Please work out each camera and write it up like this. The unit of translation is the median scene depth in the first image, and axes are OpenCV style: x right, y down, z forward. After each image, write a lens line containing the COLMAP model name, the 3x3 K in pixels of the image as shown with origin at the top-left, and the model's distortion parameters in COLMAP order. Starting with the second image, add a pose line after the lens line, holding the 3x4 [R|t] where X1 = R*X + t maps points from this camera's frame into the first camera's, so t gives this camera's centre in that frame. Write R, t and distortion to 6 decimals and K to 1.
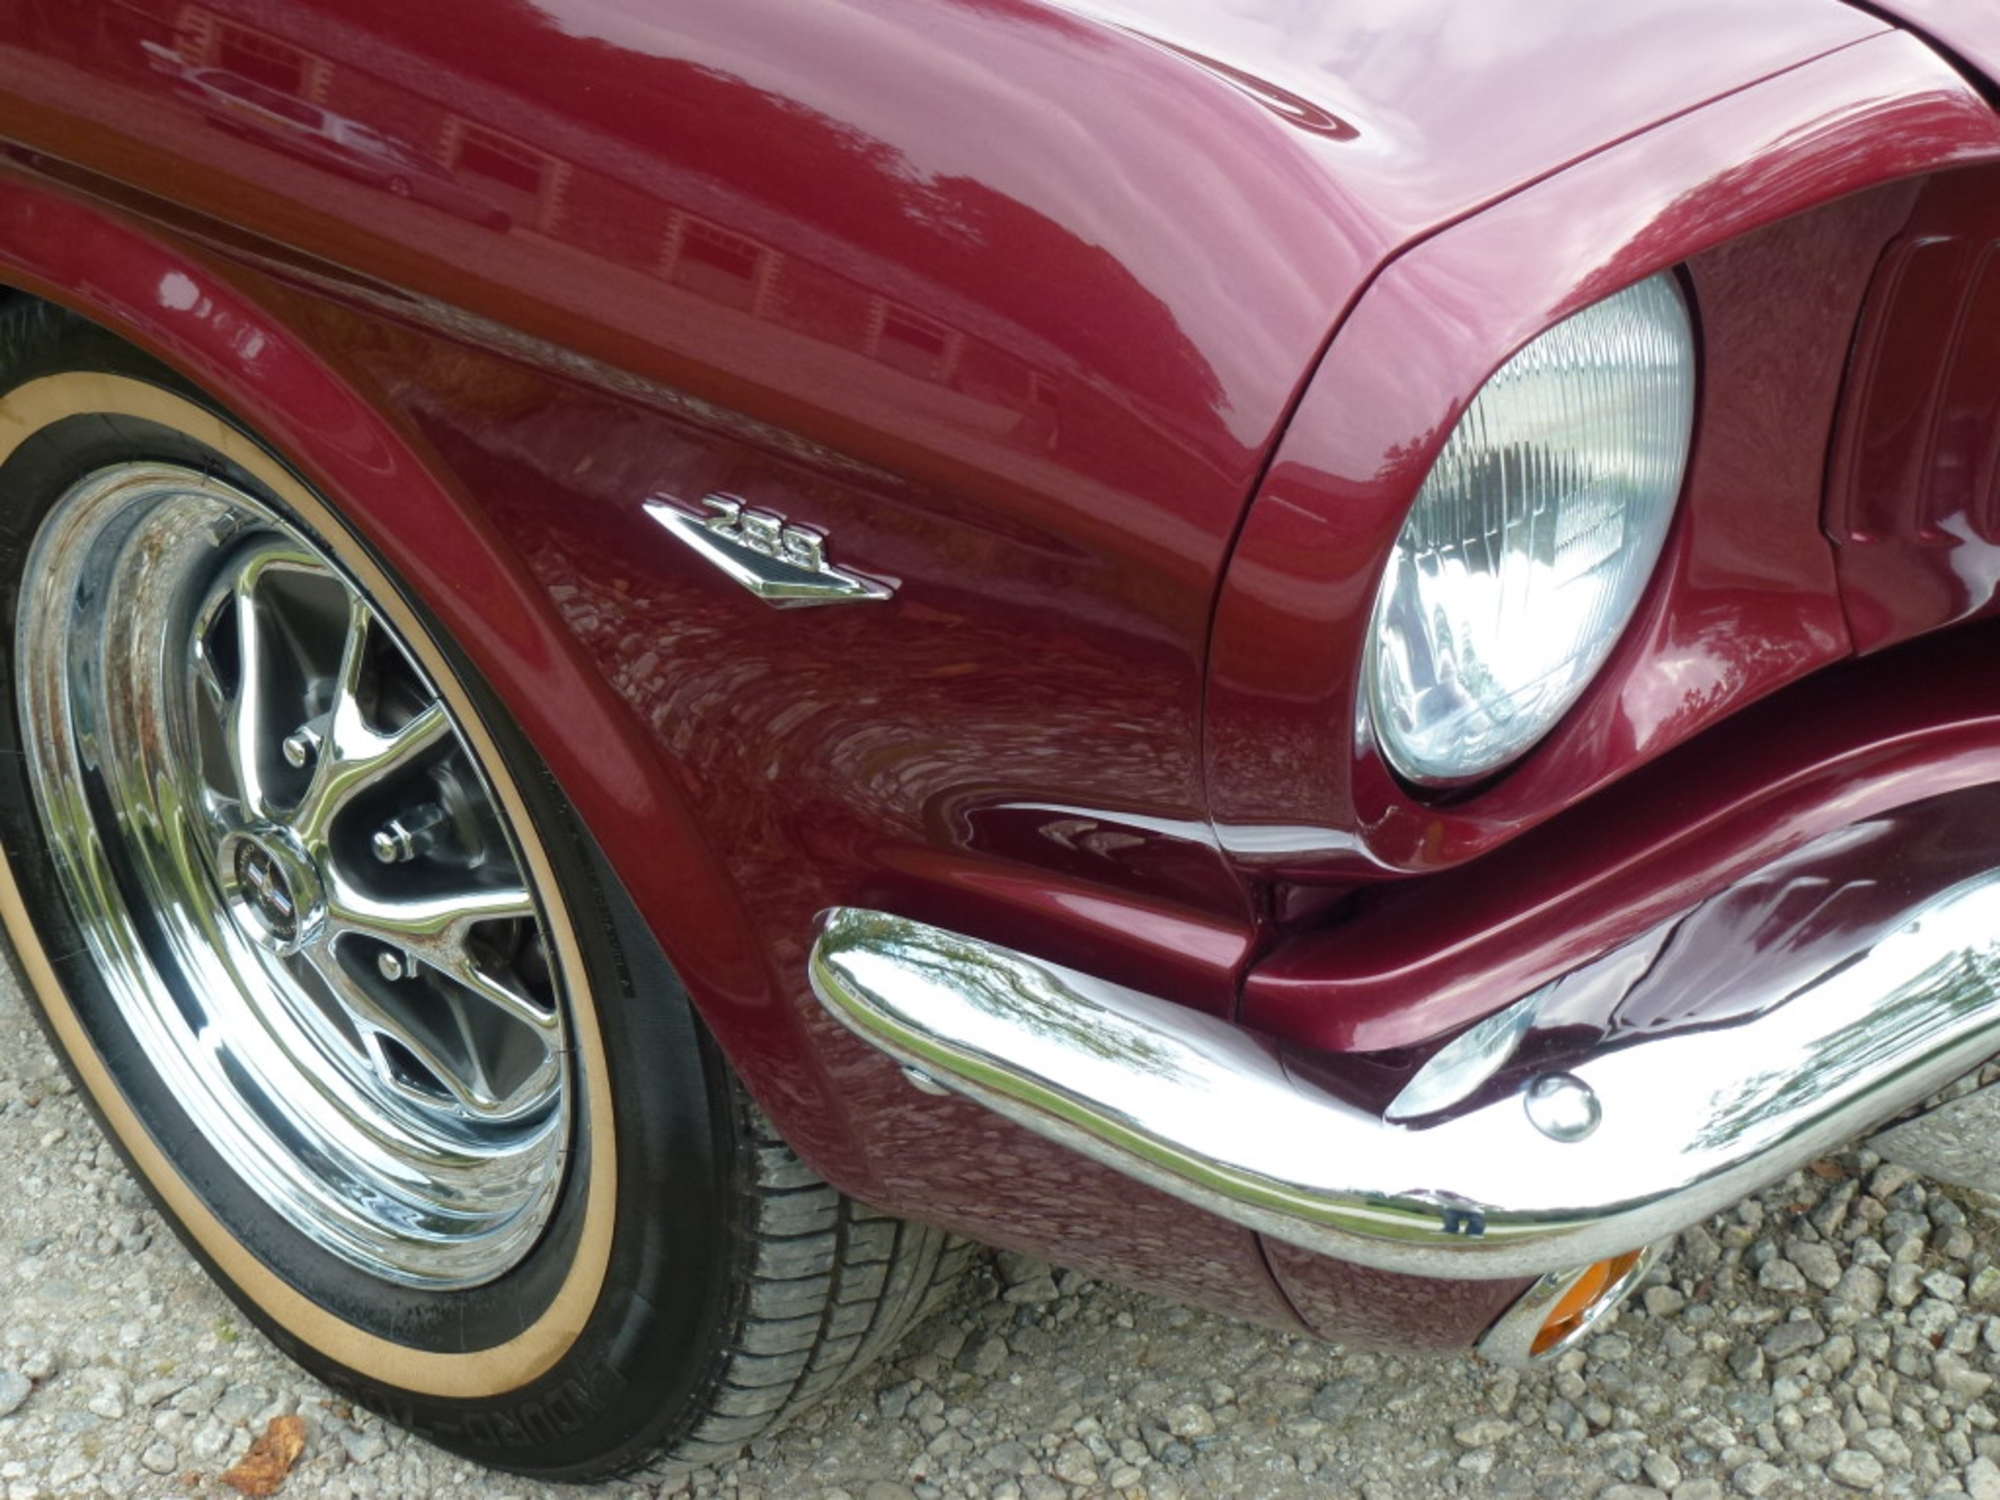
lens RADIAL K [[2861.5, 0, 1000.0], [0, 2861.5, 750.0], [0, 0, 1]] dist [0.007547, 0.010163]
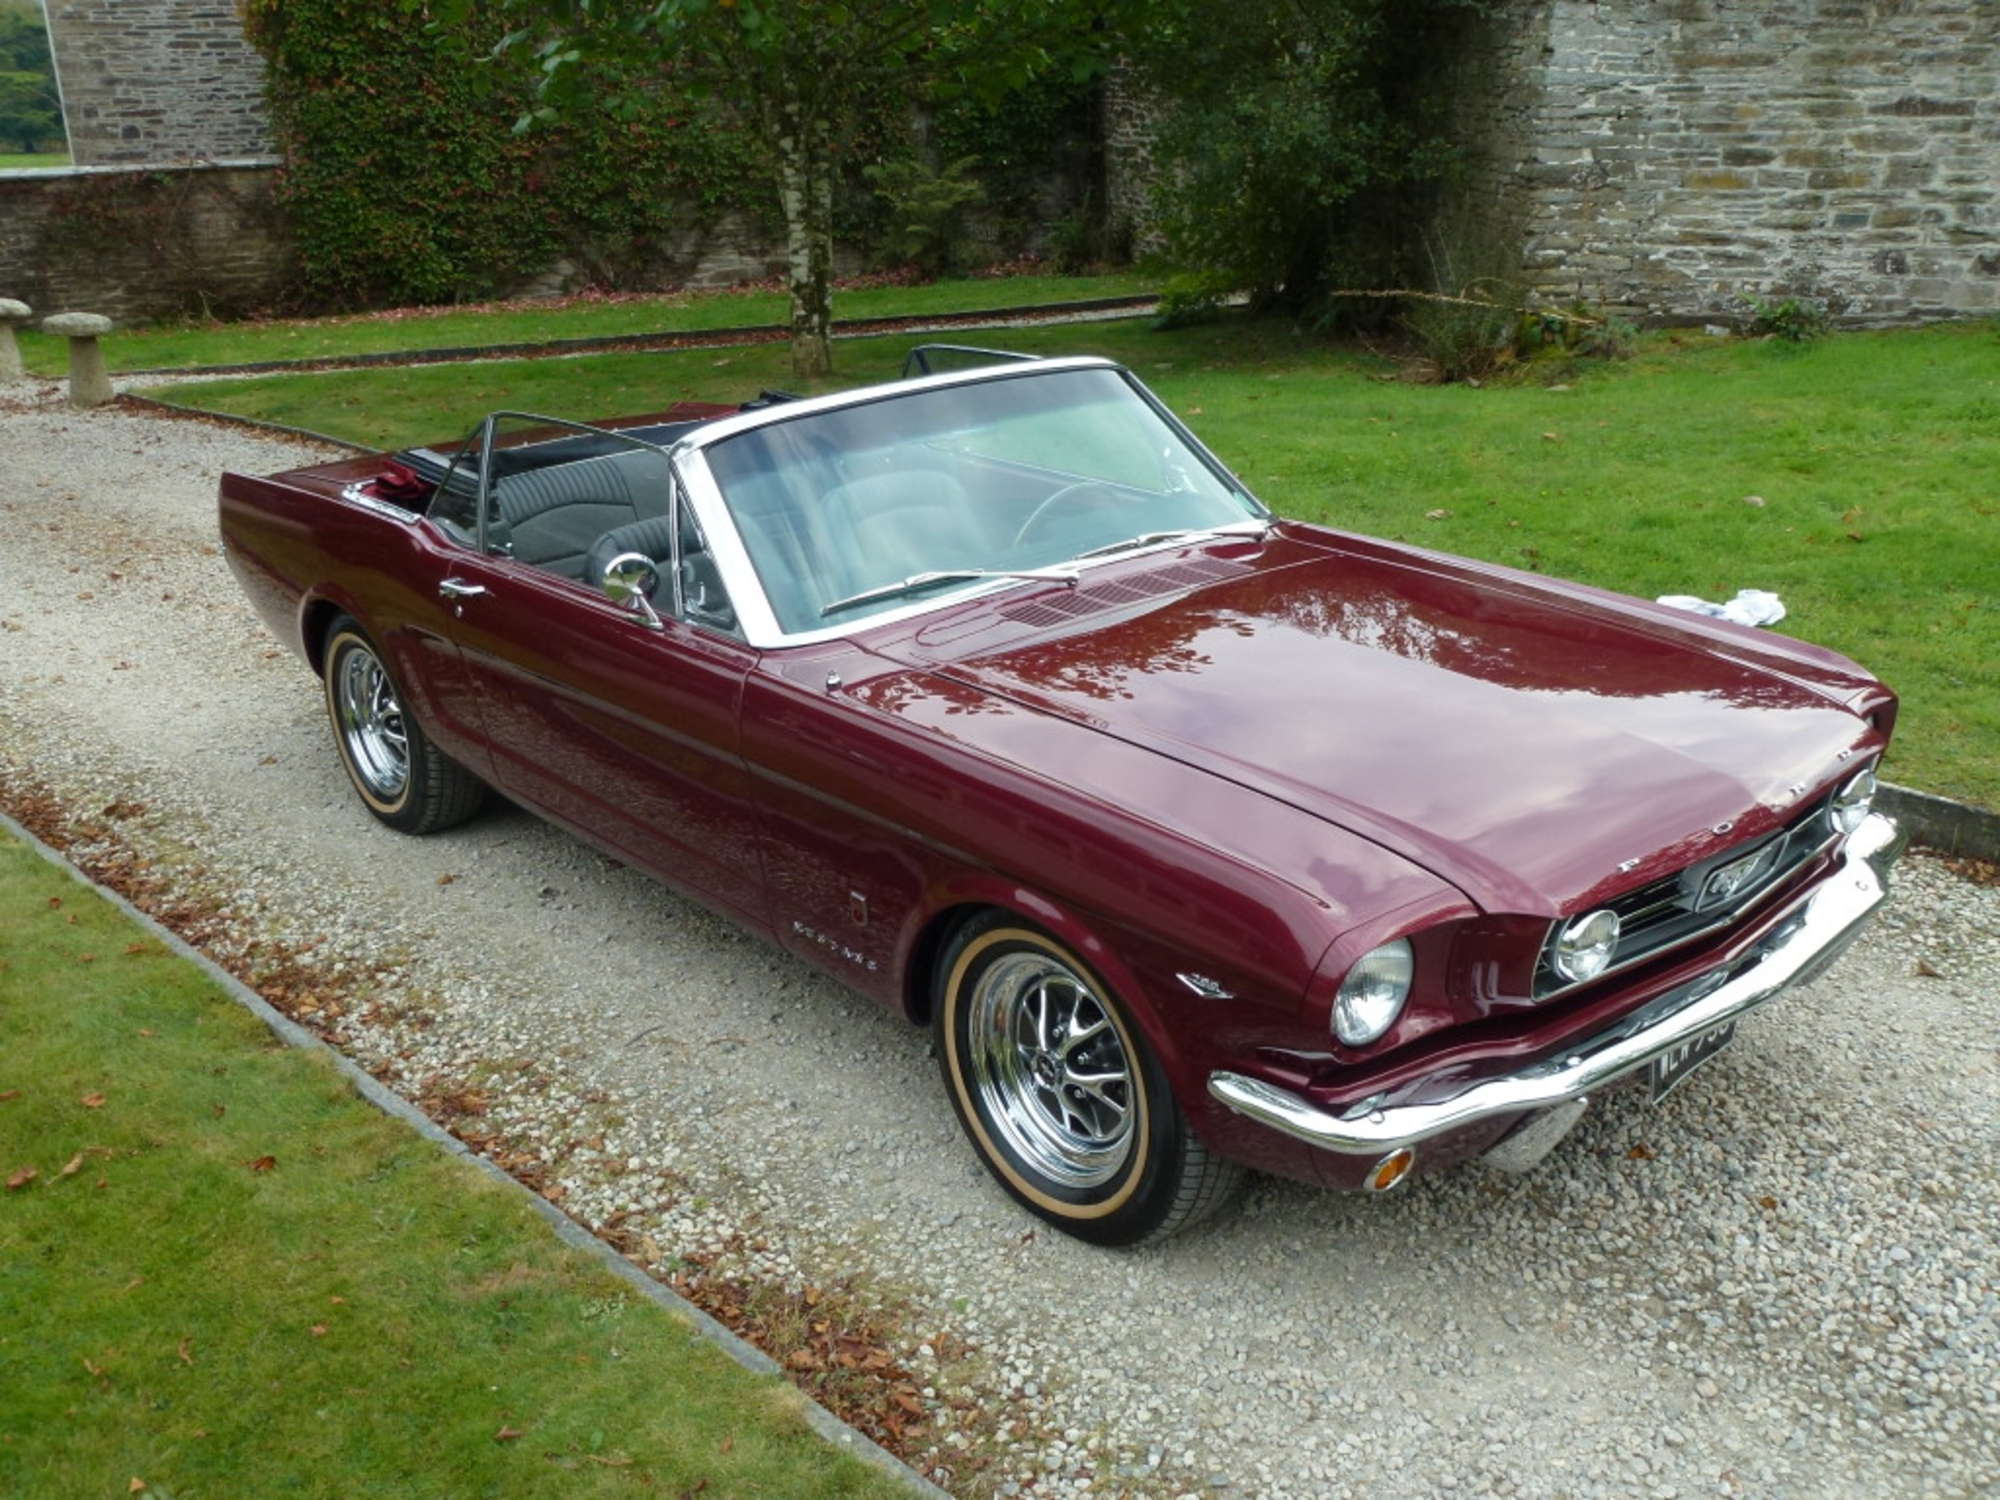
lens RADIAL K [[2237.7, 0, 1000.0], [0, 2237.7, 750.0], [0, 0, 1]] dist [0.018736, 0.002400]
pose [[0.994607, 0.044280, -0.093790, -0.066782], [-0.059465, 0.984352, -0.165877, 0.124822], [0.084978, 0.170560, 0.981676, -1.895370]]
